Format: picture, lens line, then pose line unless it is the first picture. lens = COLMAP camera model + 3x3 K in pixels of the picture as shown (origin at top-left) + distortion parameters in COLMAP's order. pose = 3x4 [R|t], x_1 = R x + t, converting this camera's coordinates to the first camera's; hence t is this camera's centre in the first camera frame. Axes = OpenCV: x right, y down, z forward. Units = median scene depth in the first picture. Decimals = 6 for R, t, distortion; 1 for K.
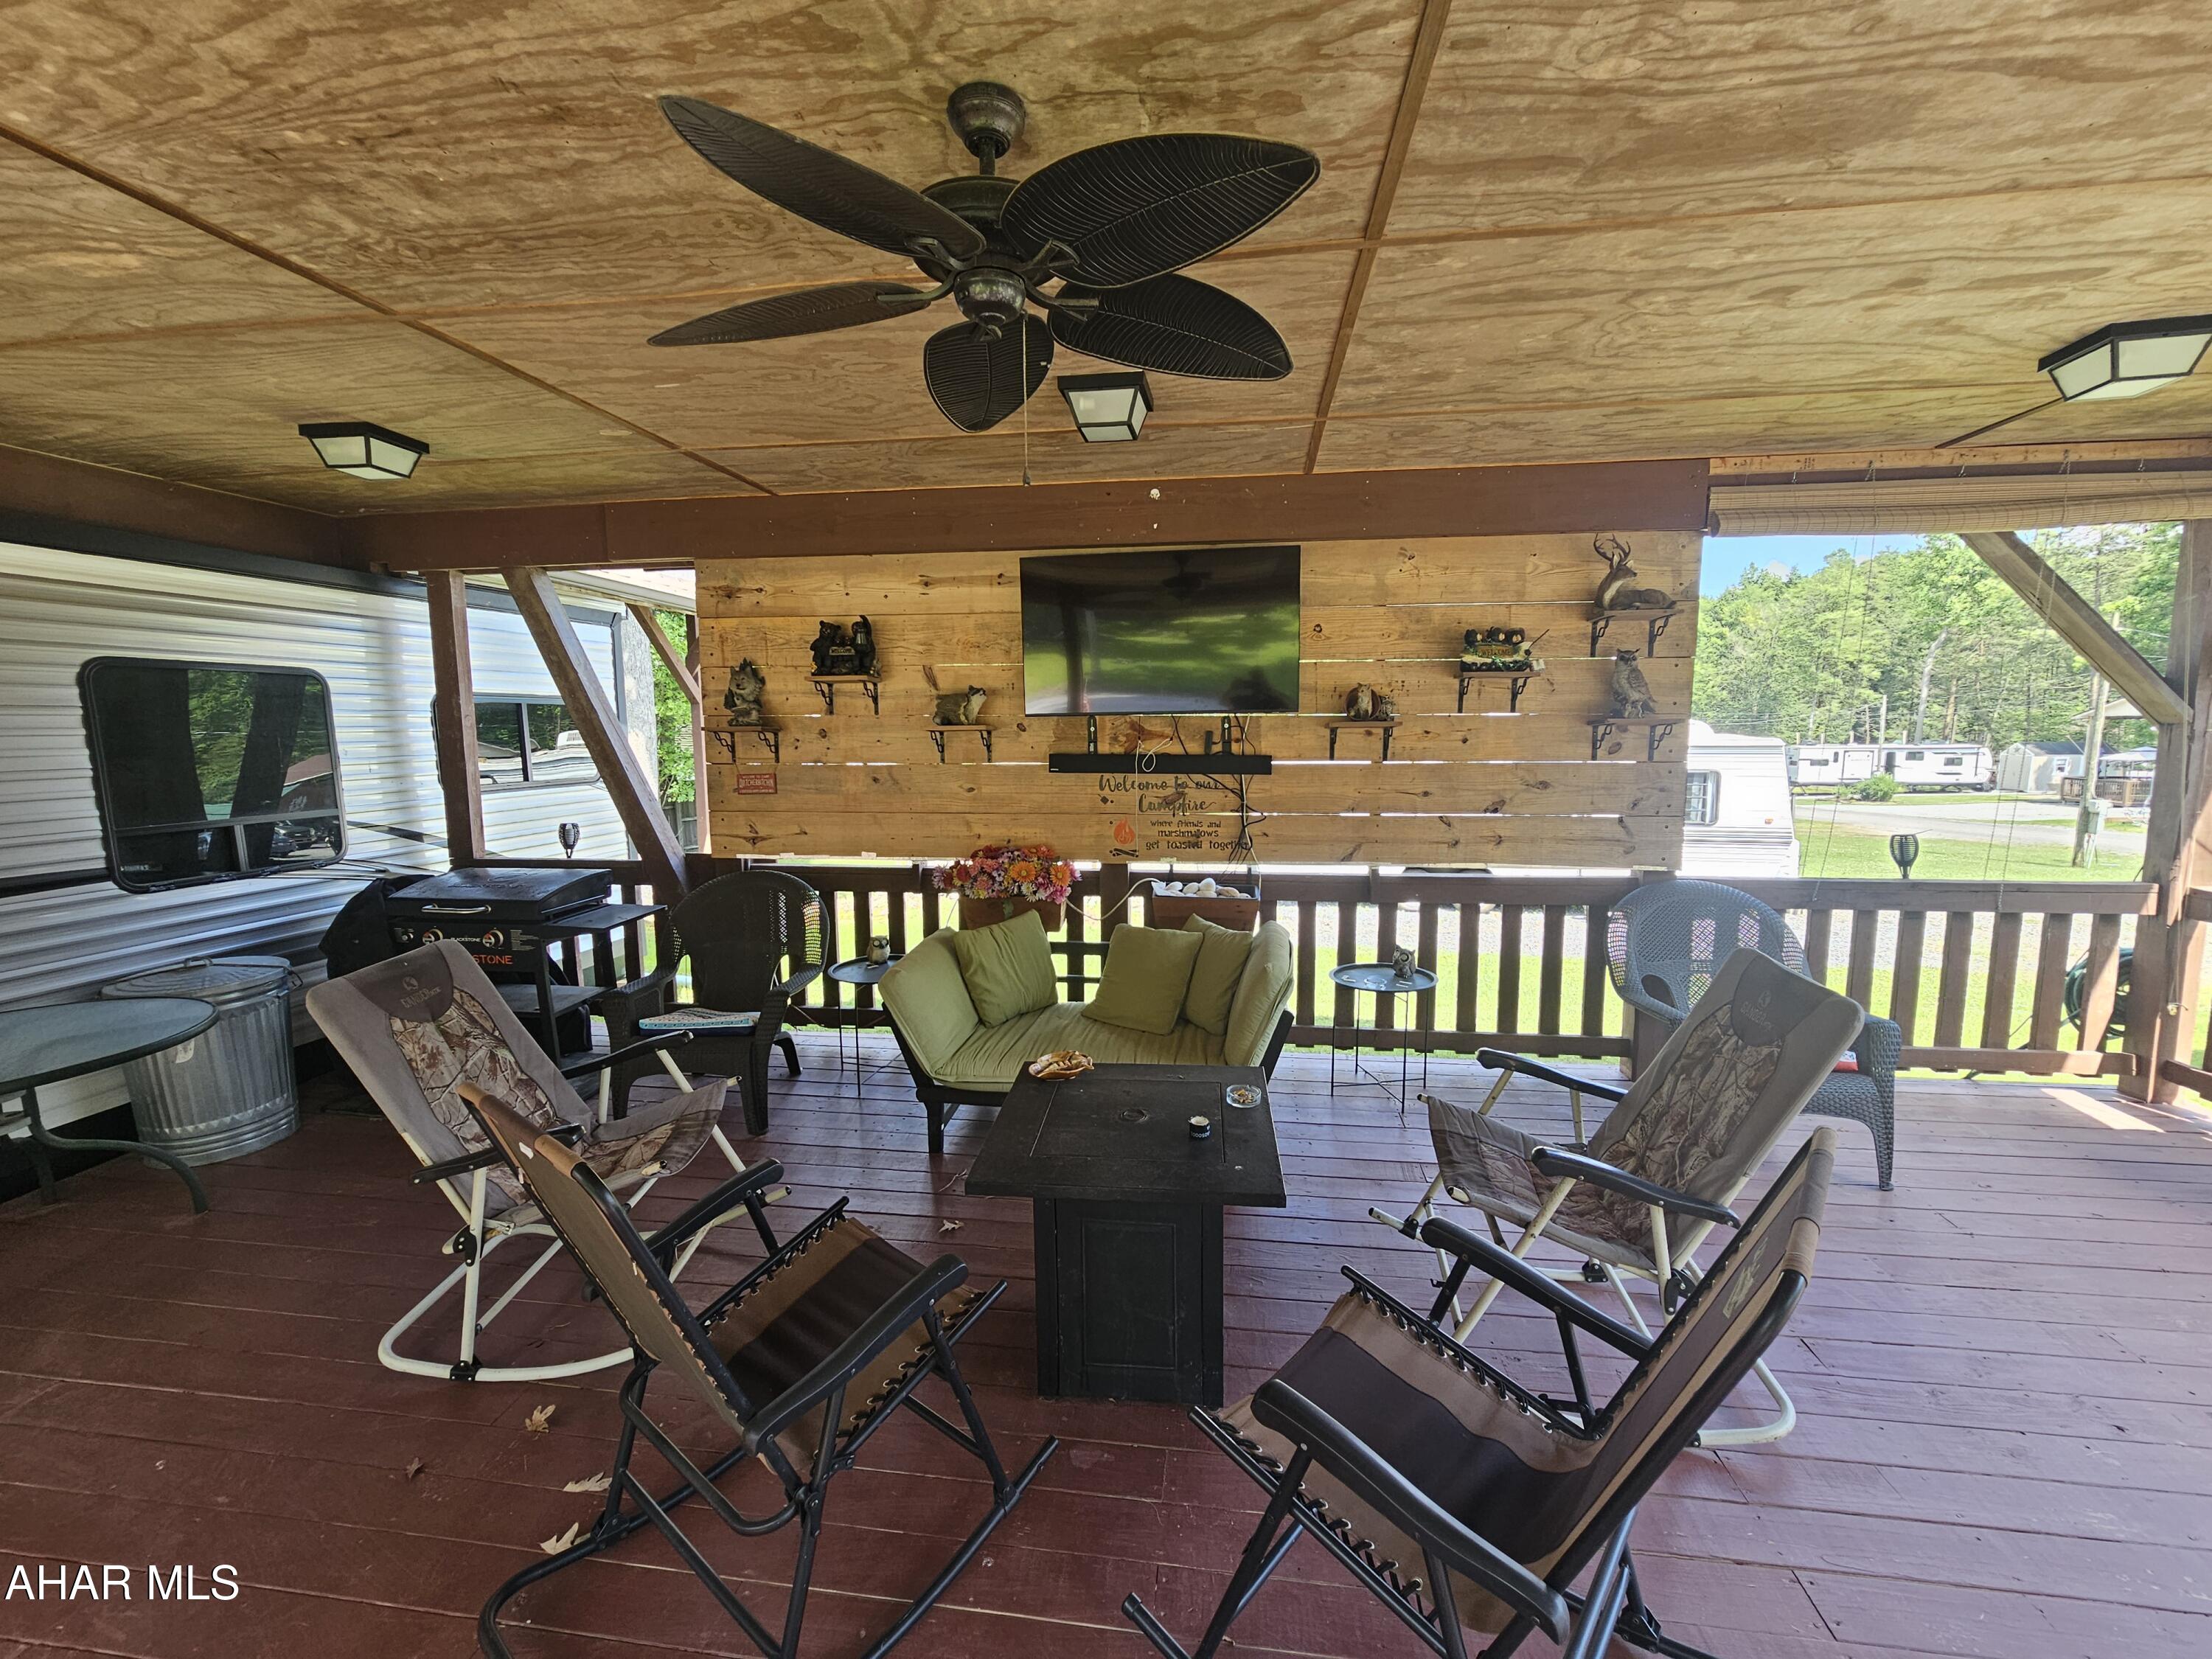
lens RADIAL K [[906.3, 0, 1101.9], [0, 906.3, 827.3], [0, 0, 1]] dist [-0.000464, -0.000745]
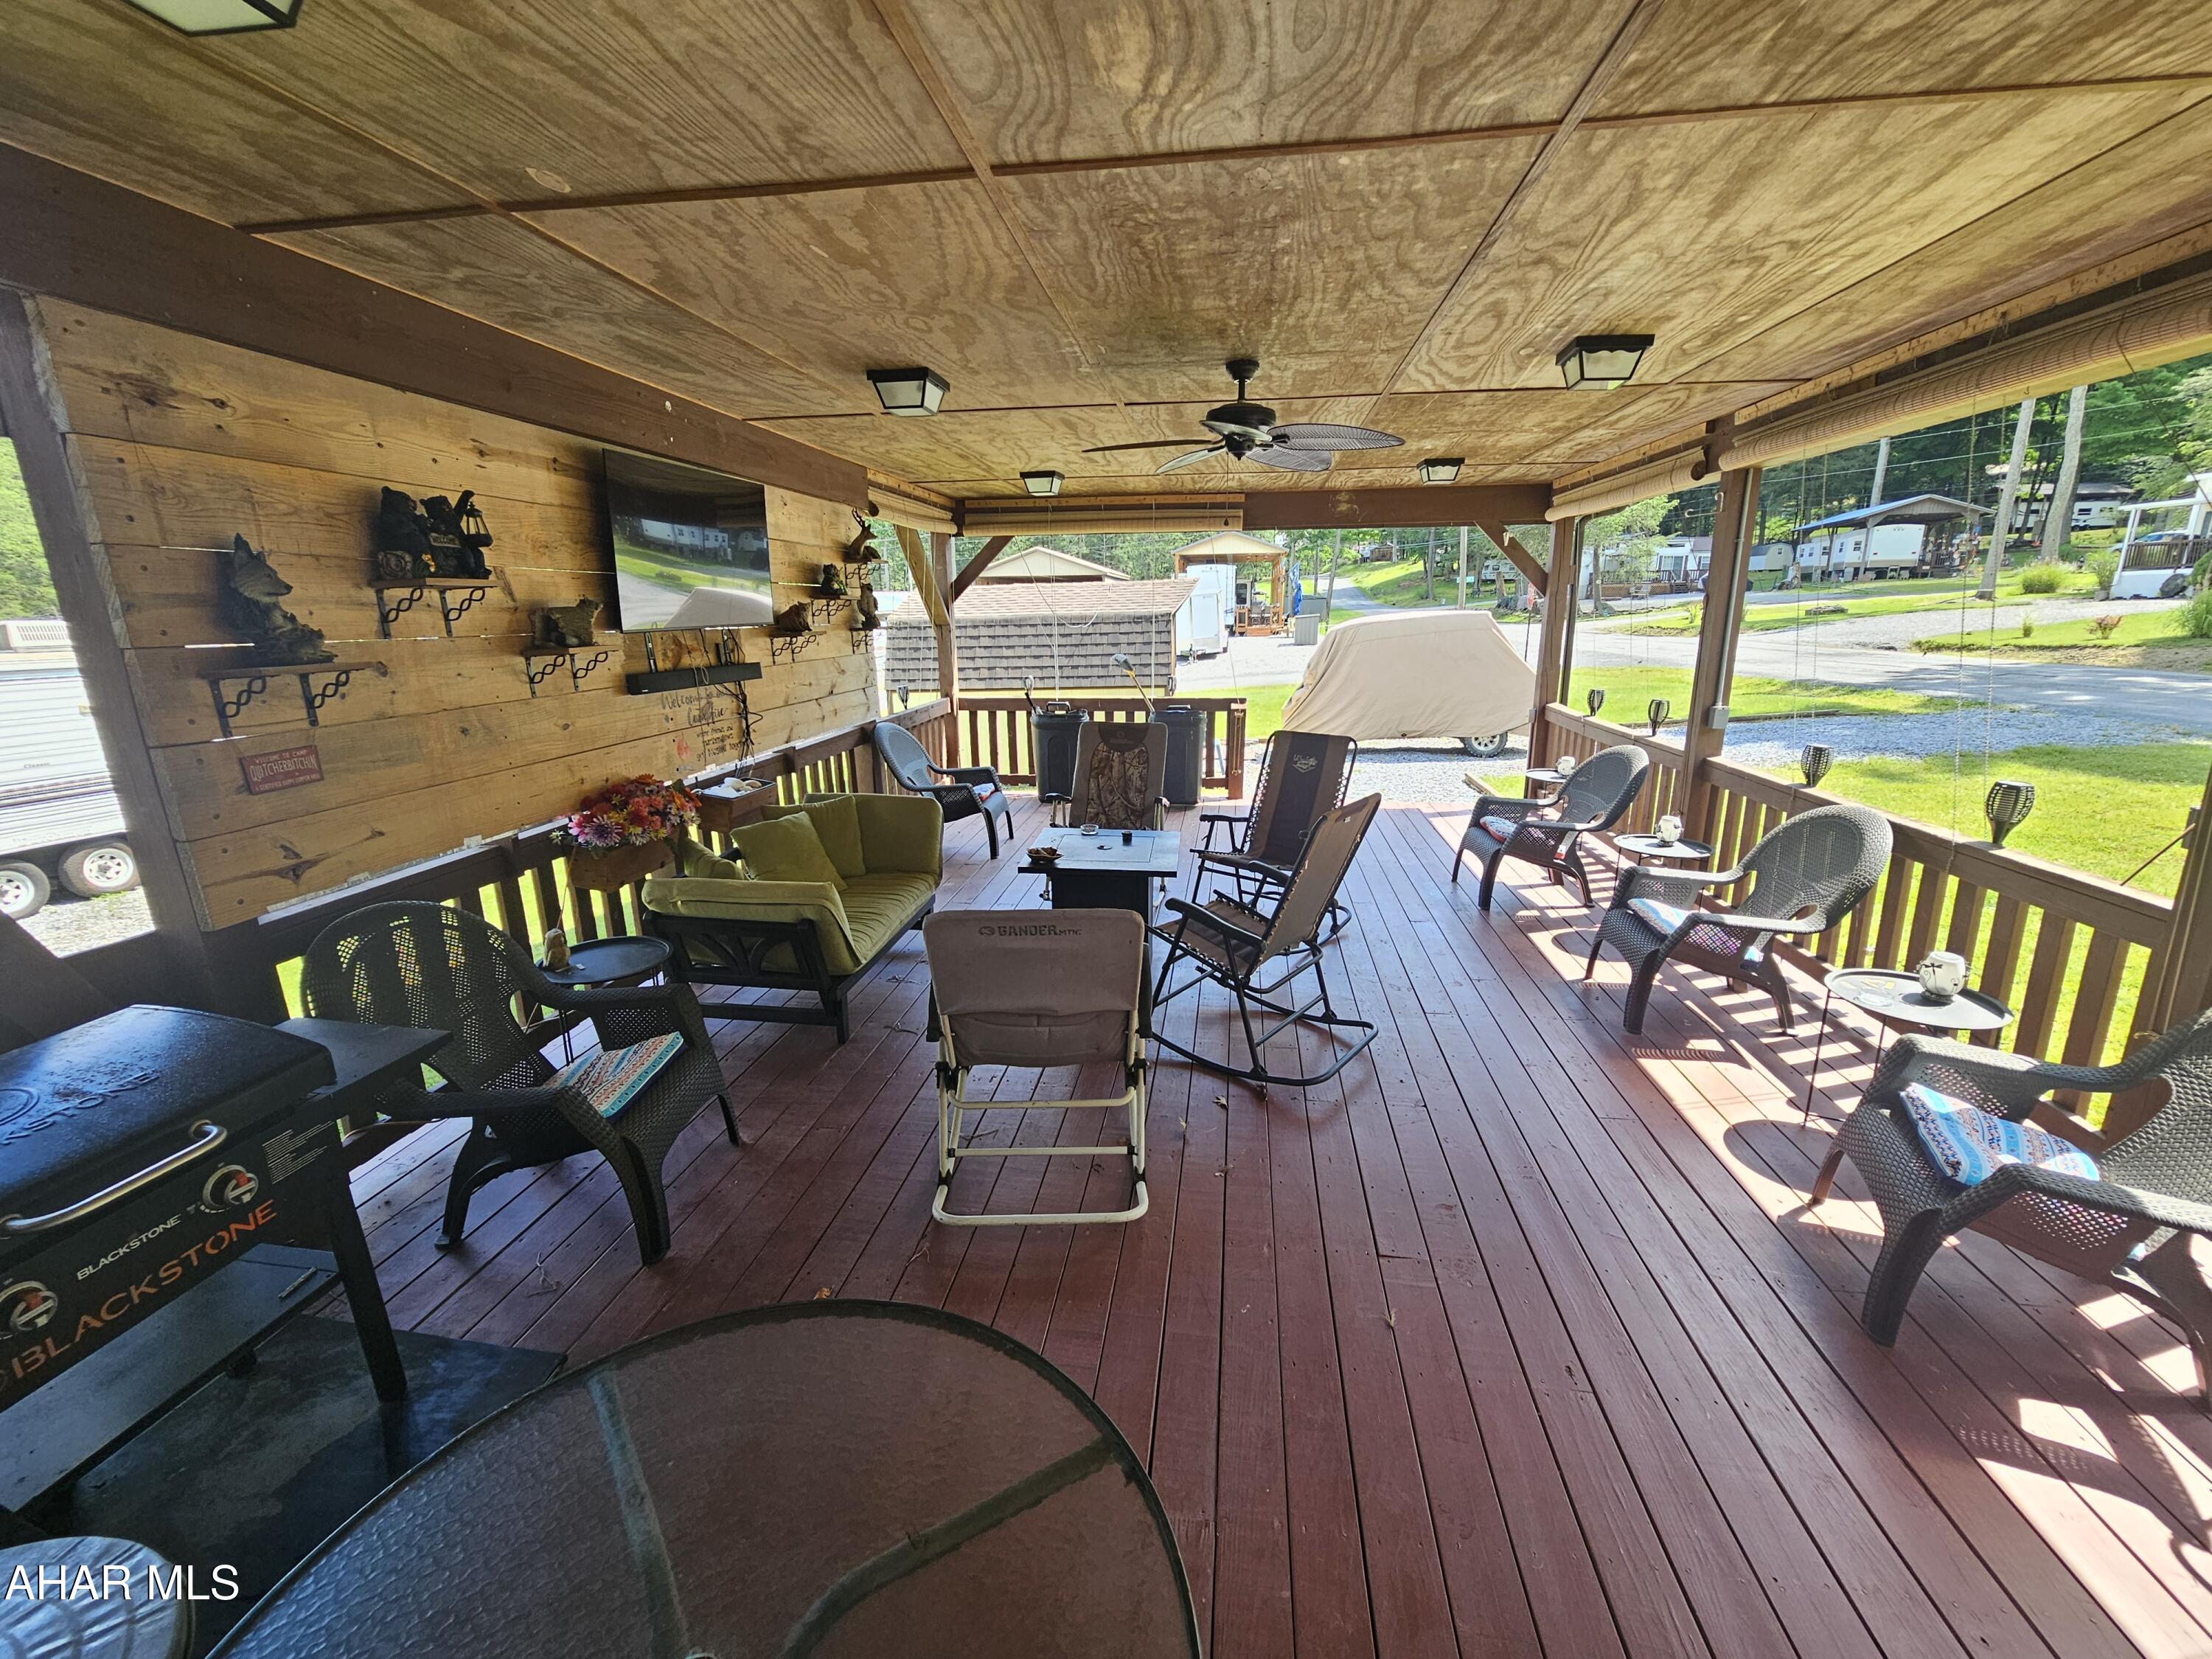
lens RADIAL K [[906.3, 0, 1104.4], [0, 906.3, 826.4], [0, 0, 1]] dist [-0.000464, -0.000745]
pose [[0.005054, -0.227776, 0.973700, -0.995521], [0.131781, 0.965373, 0.225144, -0.077943], [-0.991266, 0.127178, 0.034895, 0.527313]]
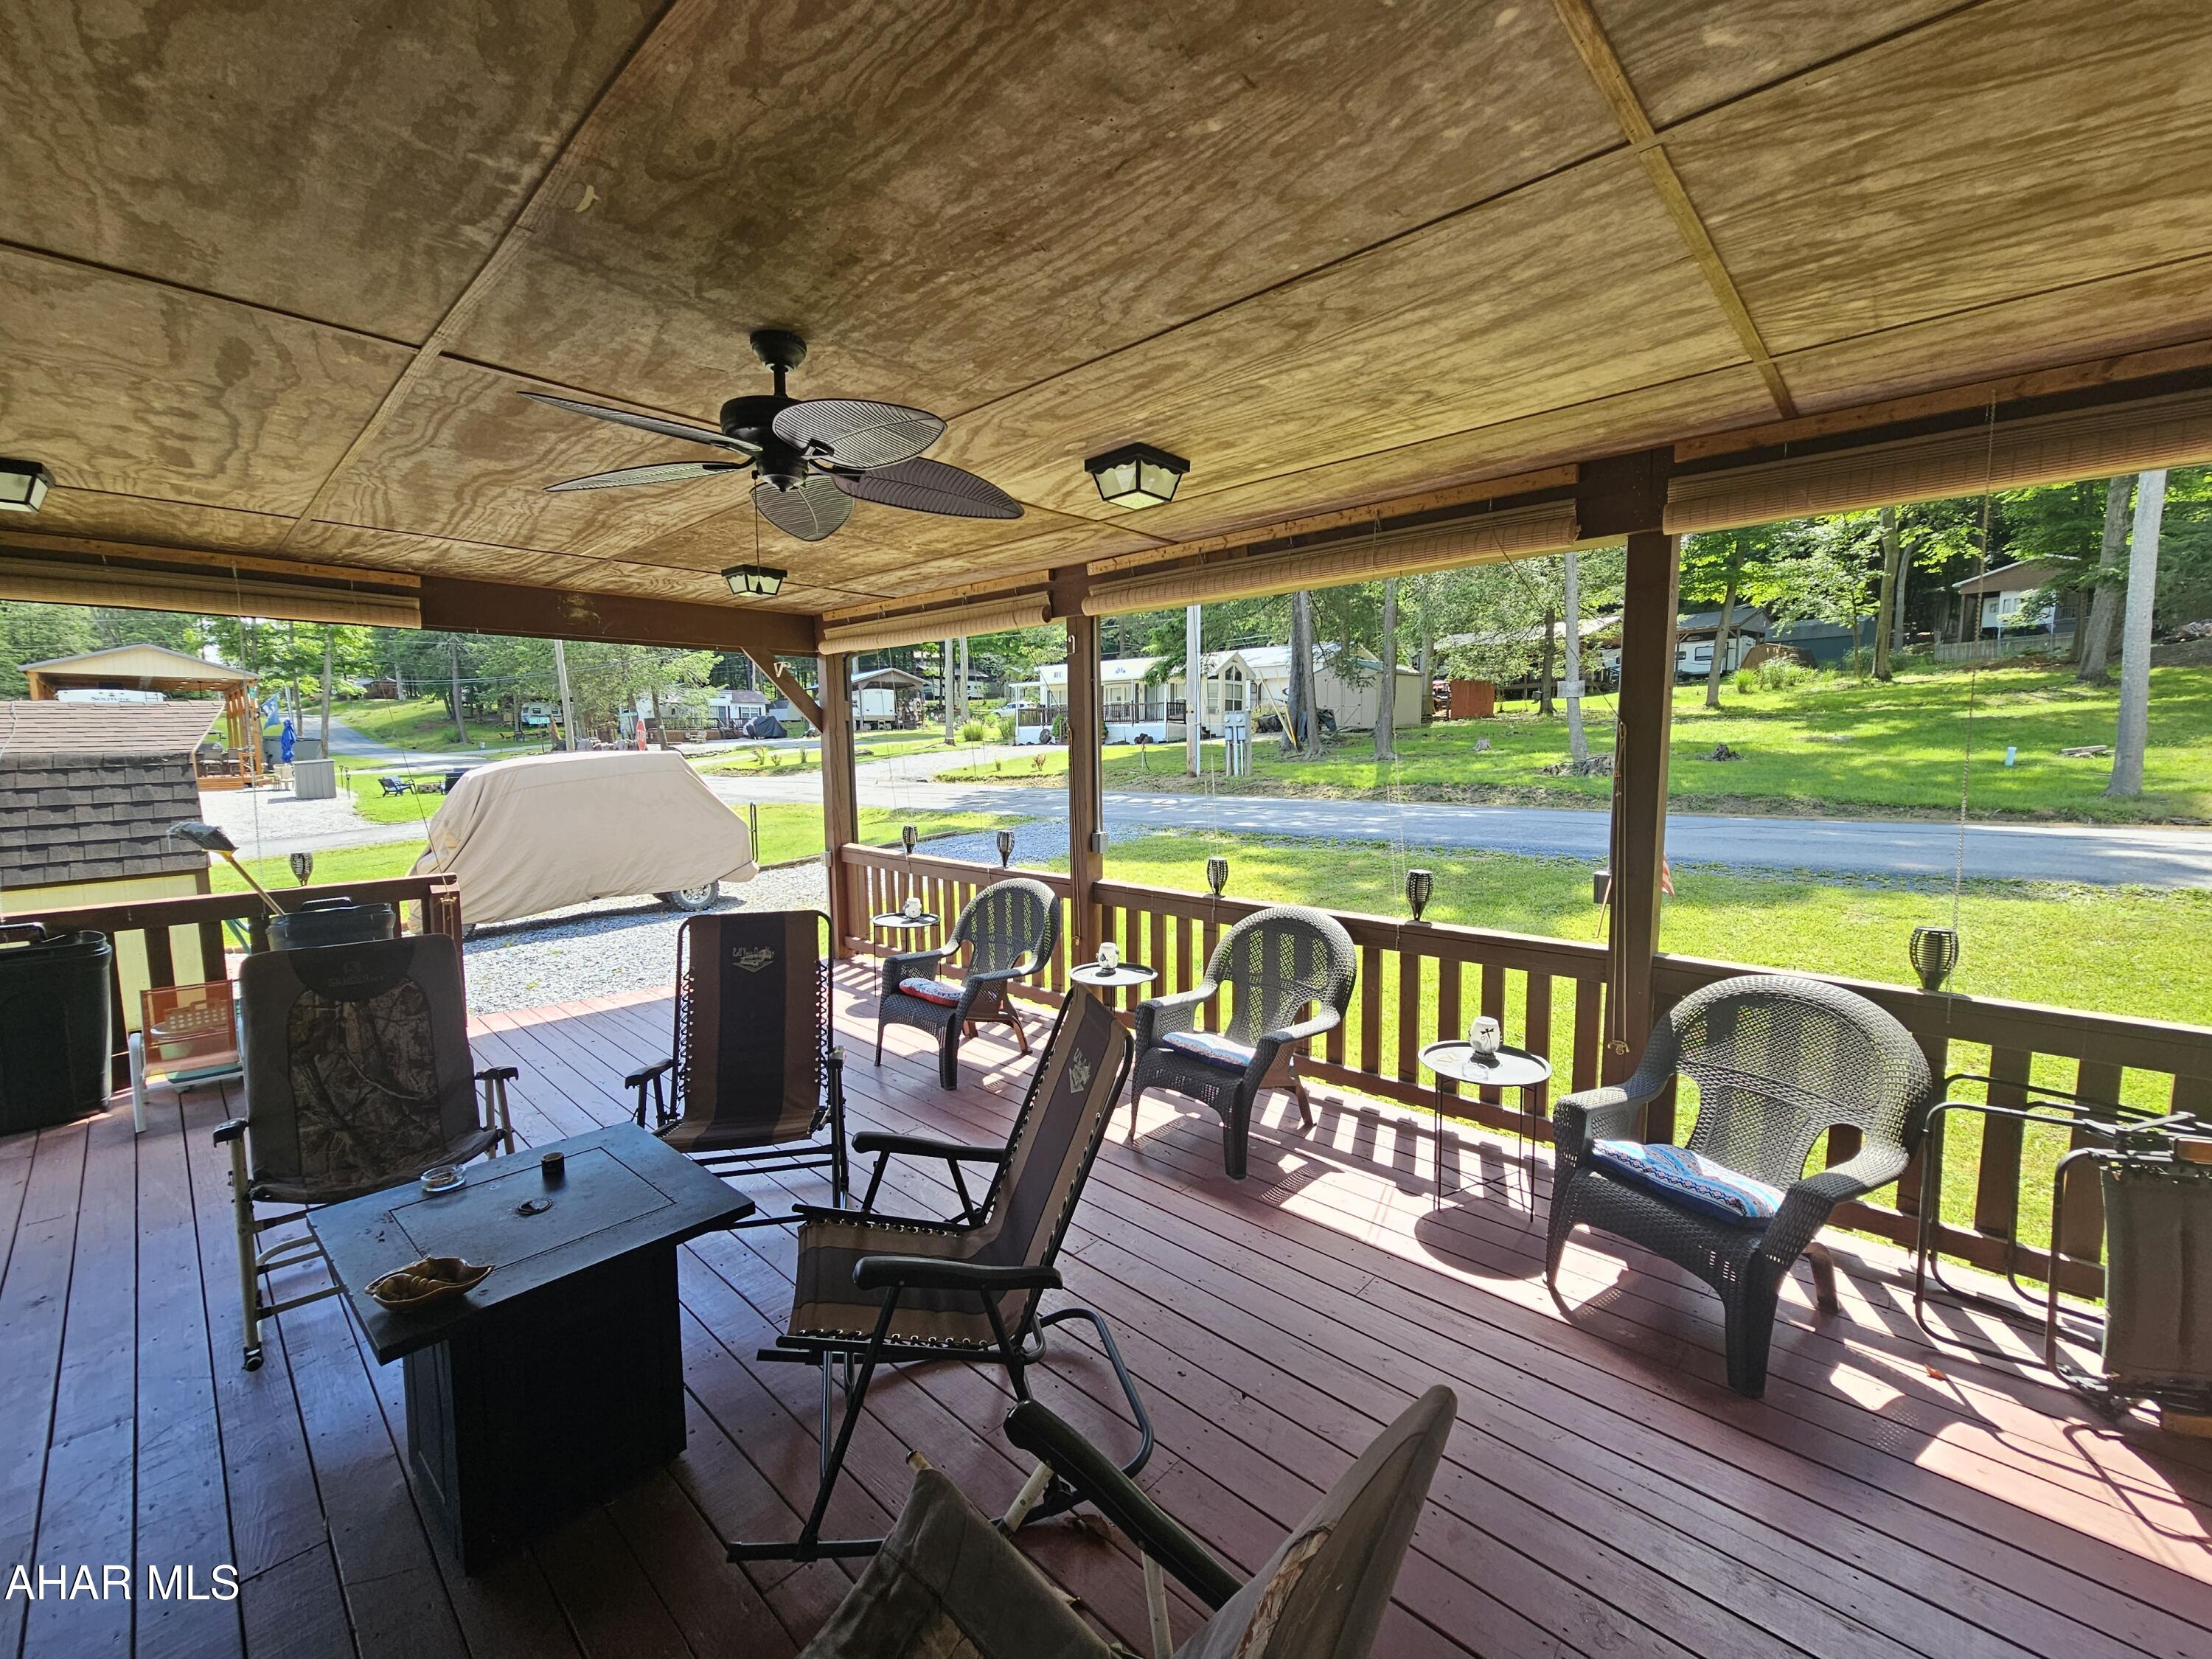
lens RADIAL K [[906.3, 0, 1092.1], [0, 906.3, 836.0], [0, 0, 1]] dist [-0.000464, -0.000745]
pose [[-0.814715, -0.045596, 0.578067, -0.522132], [0.083072, 0.977443, 0.194176, -0.095725], [-0.573881, 0.206219, -0.792549, 0.749311]]
